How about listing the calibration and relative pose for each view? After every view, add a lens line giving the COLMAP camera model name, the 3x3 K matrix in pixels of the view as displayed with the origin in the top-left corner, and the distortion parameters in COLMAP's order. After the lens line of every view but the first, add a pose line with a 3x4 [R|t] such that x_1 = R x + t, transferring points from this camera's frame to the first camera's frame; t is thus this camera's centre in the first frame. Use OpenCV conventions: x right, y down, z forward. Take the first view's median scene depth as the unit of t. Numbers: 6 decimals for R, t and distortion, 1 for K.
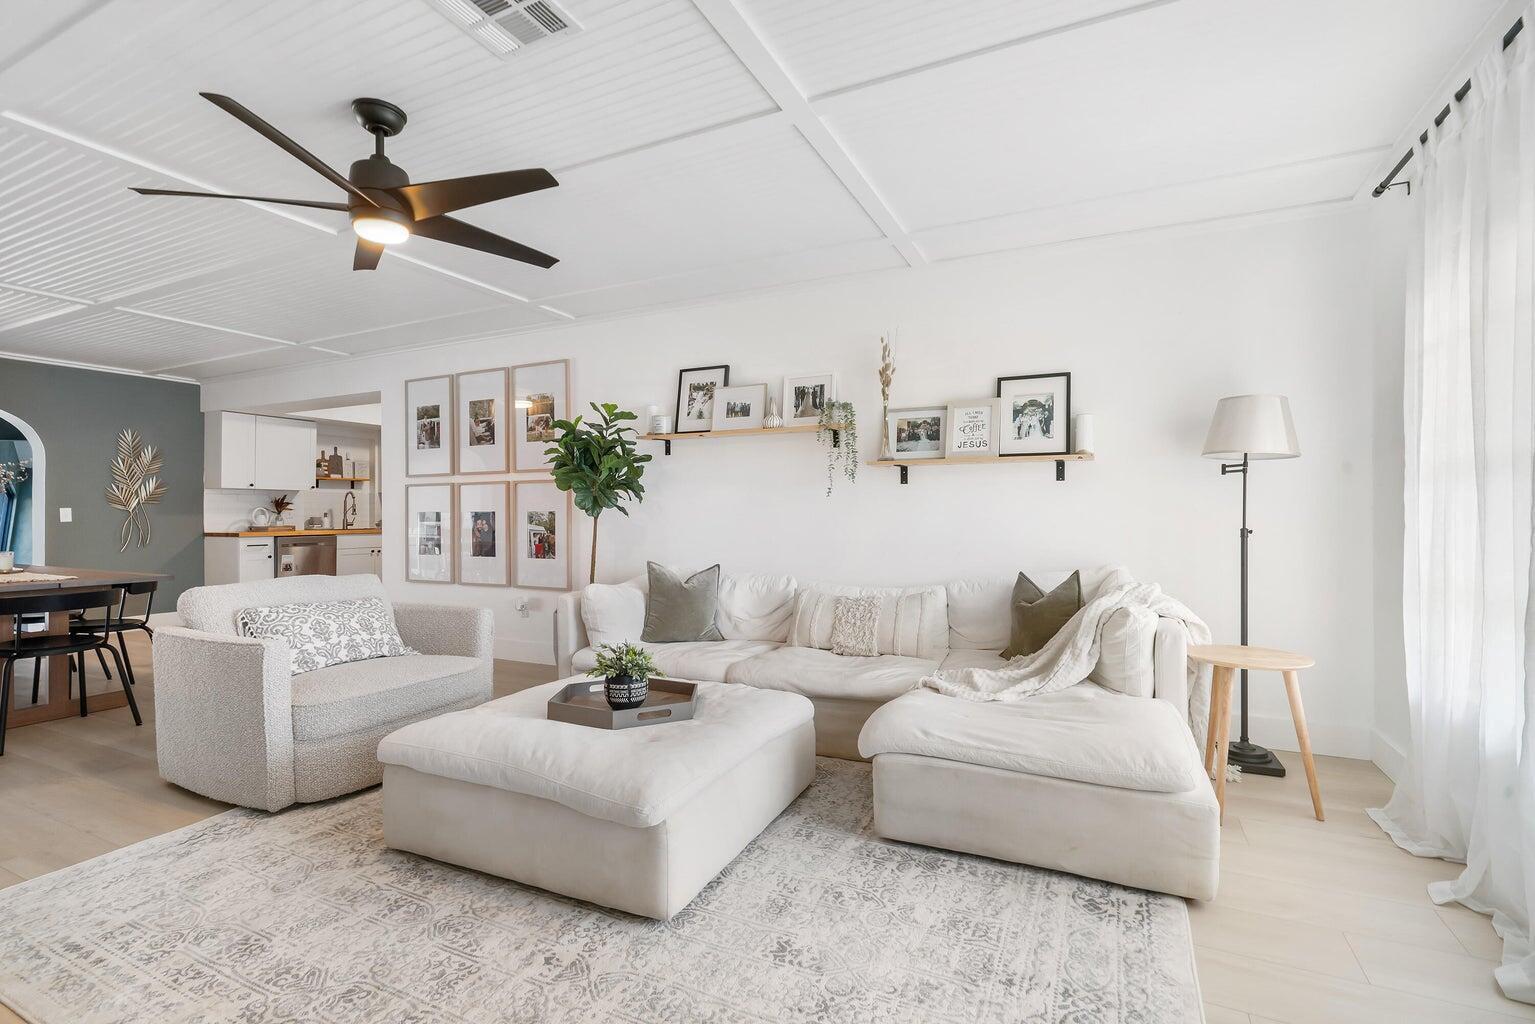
lens RADIAL K [[704.7, 0, 767.5], [0, 704.7, 512.0], [0, 0, 1]] dist [-0.001735, -0.000812]
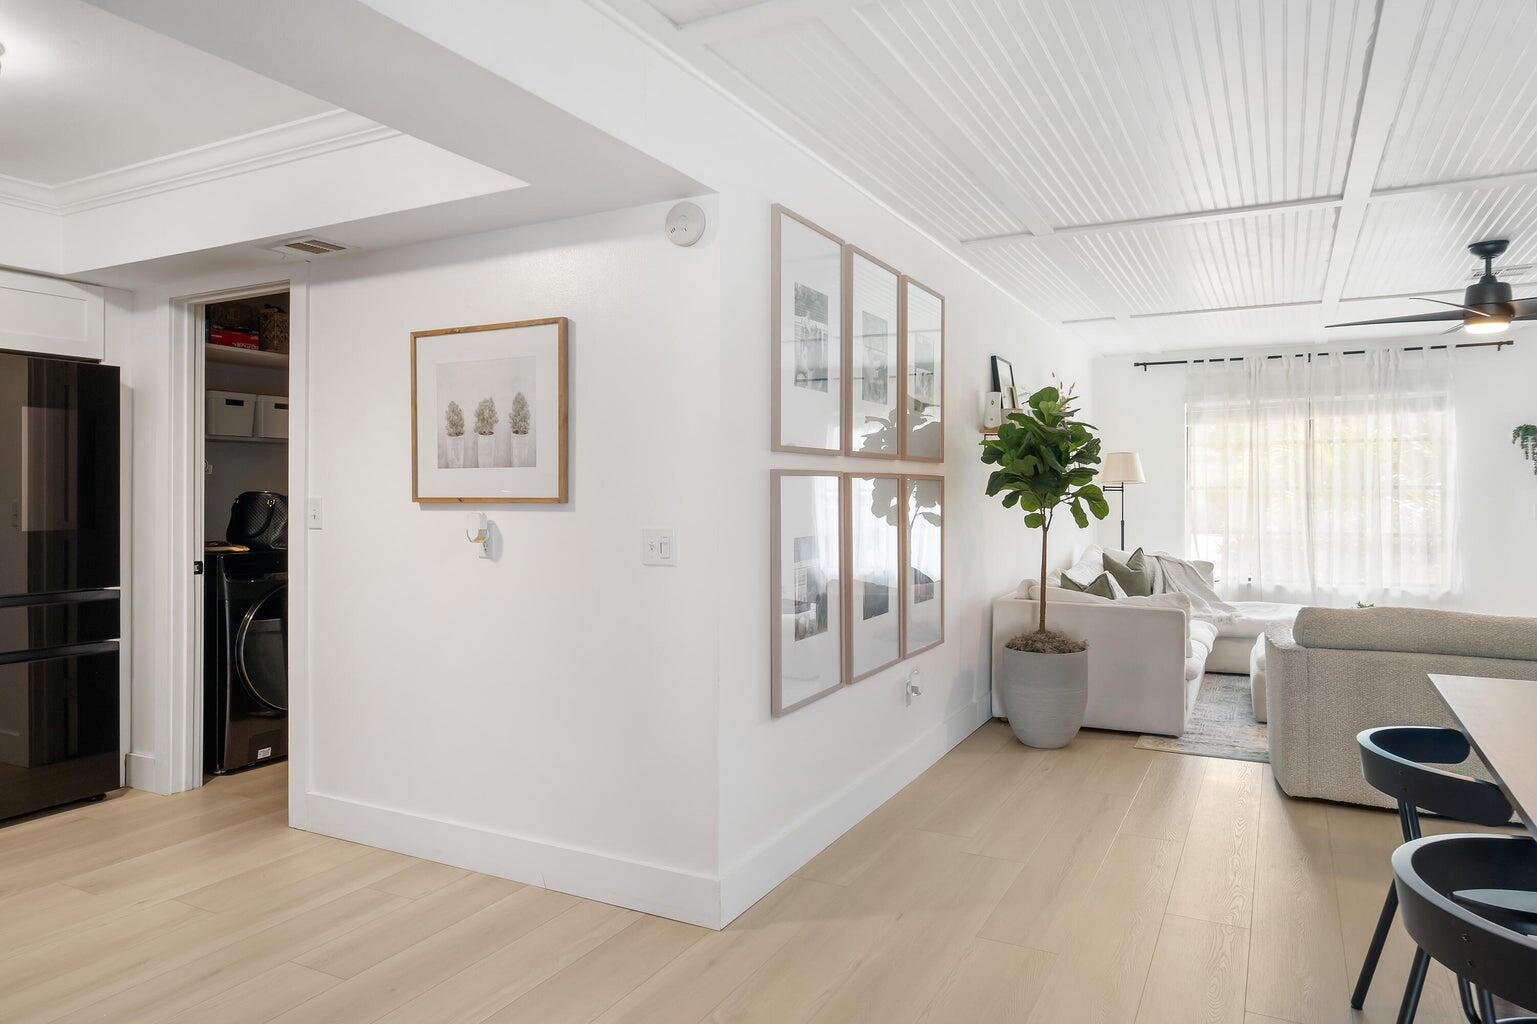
lens RADIAL K [[979.2, 0, 787.1], [0, 979.2, 483.3], [0, 0, 1]] dist [0.000620, -0.000184]
pose [[0.022462, 0.009998, 0.999698, -1.499812], [0.000592, 0.999950, -0.010014, -0.037728], [-0.999748, 0.000816, 0.022455, 1.405005]]
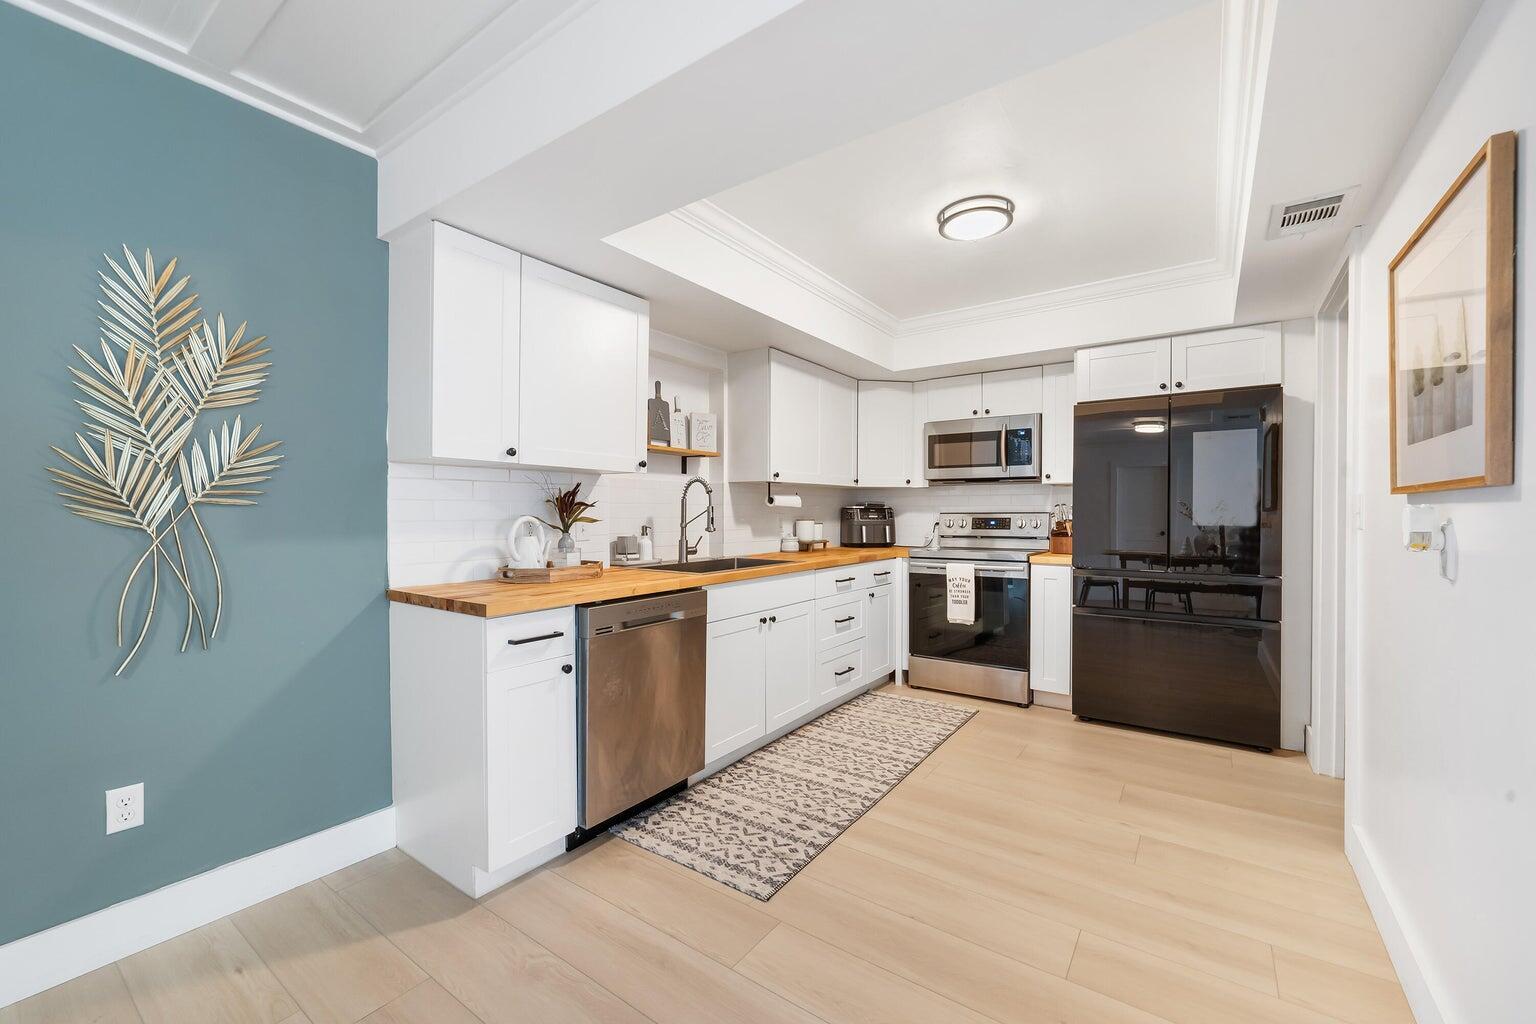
lens RADIAL K [[613.4, 0, 768.7], [0, 613.4, 514.7], [0, 0, 1]] dist [0.000313, 0.000018]
pose [[0.987329, 0.005216, -0.158603, -1.006110], [-0.004135, 0.999966, 0.007142, -0.018561], [0.158635, -0.006396, 0.987317, 1.297418]]
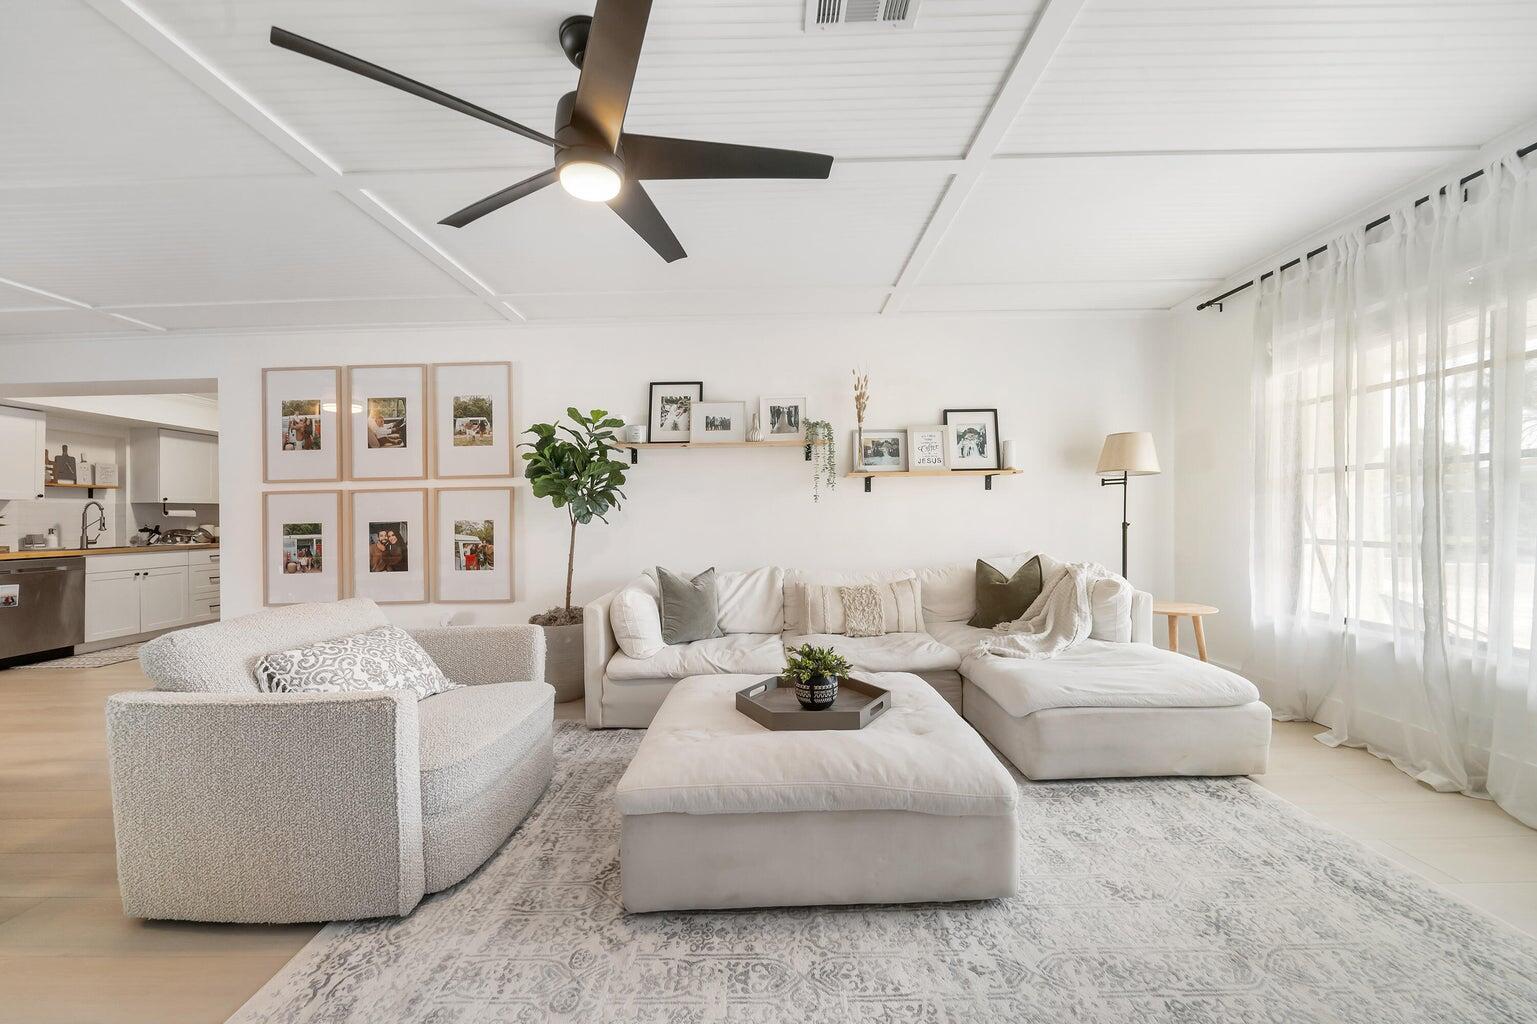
lens RADIAL K [[578.7, 0, 765.8], [0, 578.7, 519.9], [0, 0, 1]] dist [-0.005866, 0.000001]
pose [[0.903168, -0.015315, 0.429013, -0.374456], [0.014964, 0.999879, 0.004191, 0.001397], [-0.429026, 0.002635, 0.903288, 0.165497]]
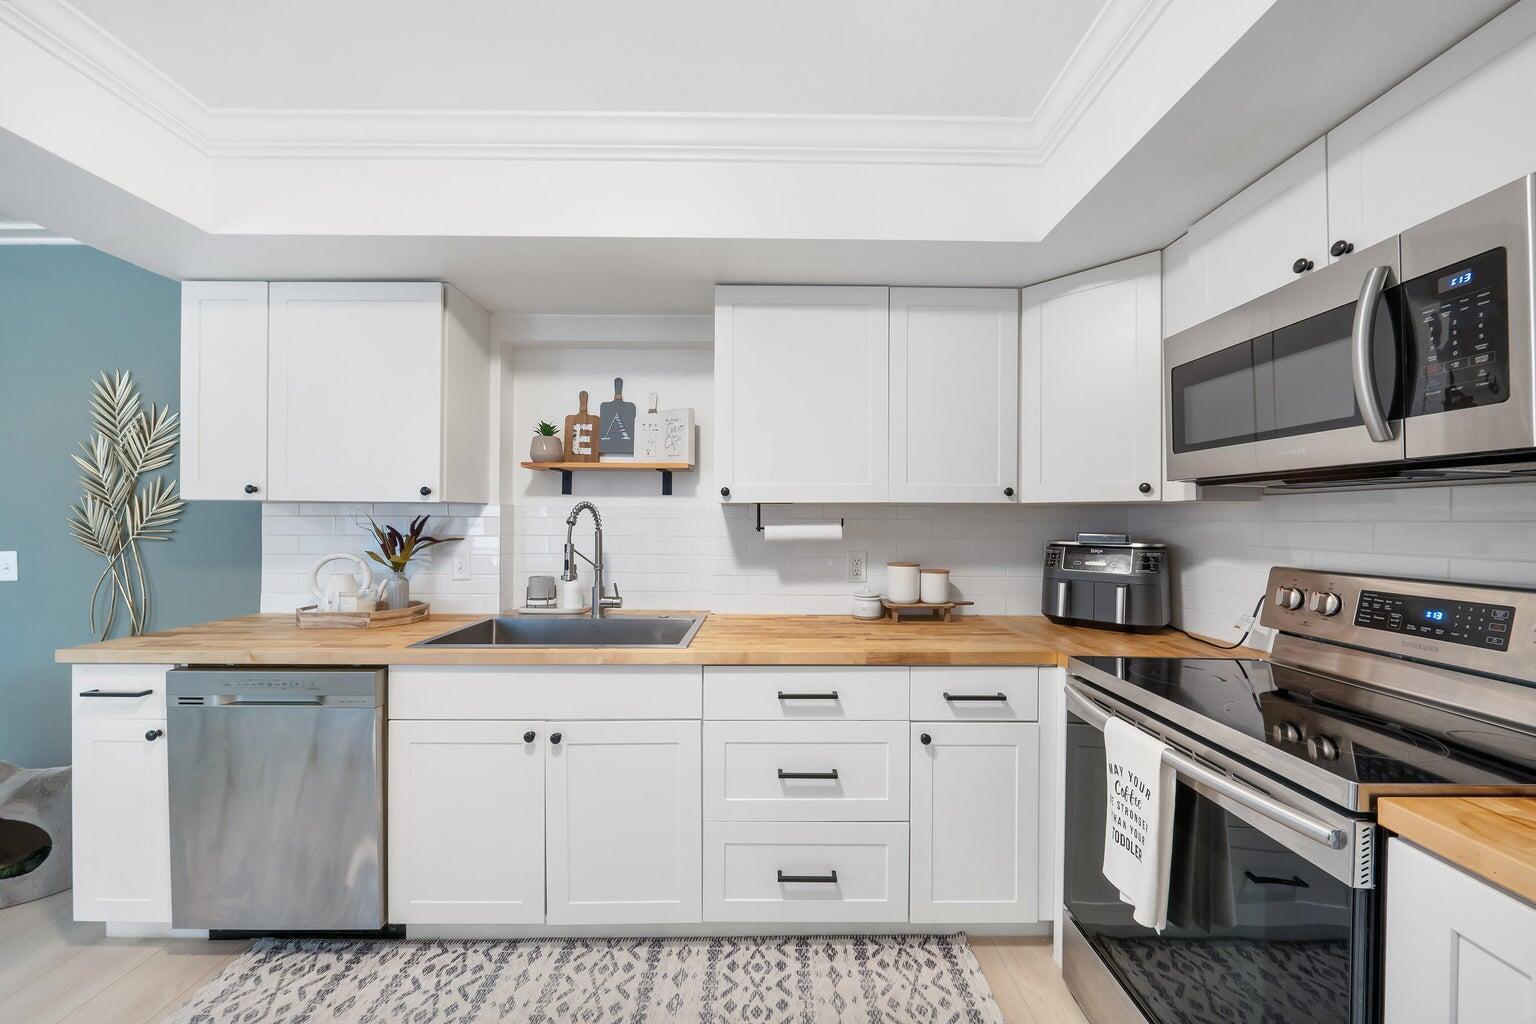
lens RADIAL K [[547.5, 0, 771.8], [0, 547.5, 517.4], [0, 0, 1]] dist [-0.007618, -0.000010]
pose [[0.456830, 0.003001, -0.889549, -0.698174], [-0.005163, 0.999986, 0.000722, -0.047514], [0.889539, 0.004263, 0.456839, 1.981865]]
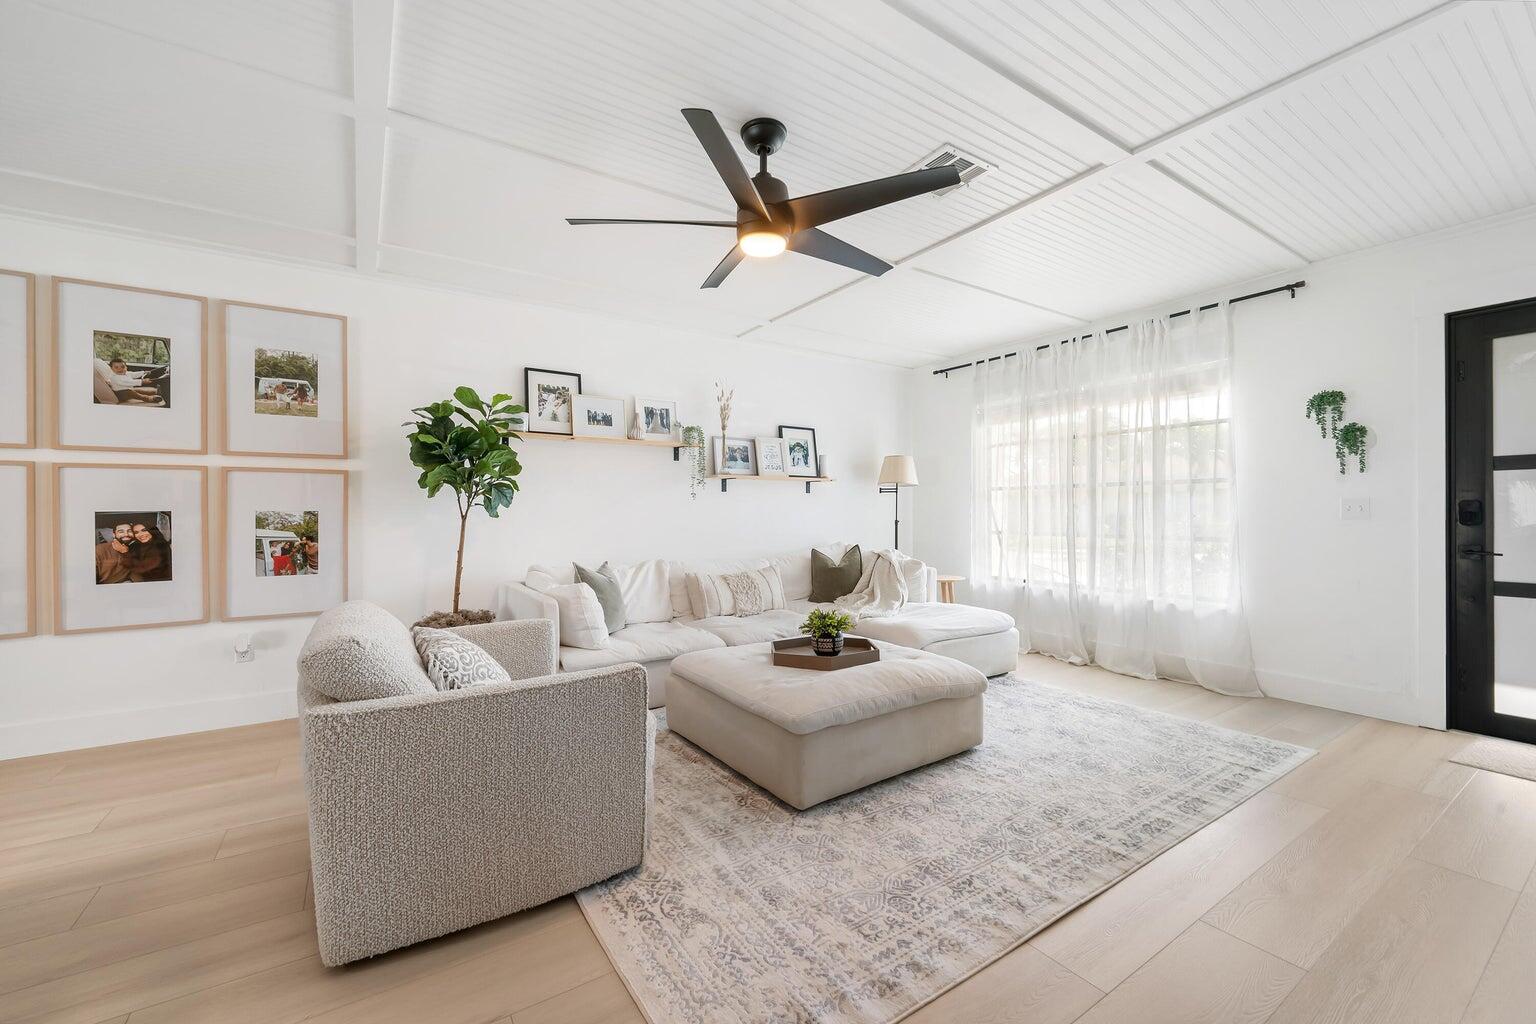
lens RADIAL K [[628.3, 0, 756.9], [0, 628.3, 513.7], [0, 0, 1]] dist [-0.001029, -0.000097]
pose [[0.508219, -0.000654, 0.861228, -0.786386], [0.001429, 0.999999, -0.000083, 0.003031], [-0.861227, 0.001273, 0.508219, 0.304285]]
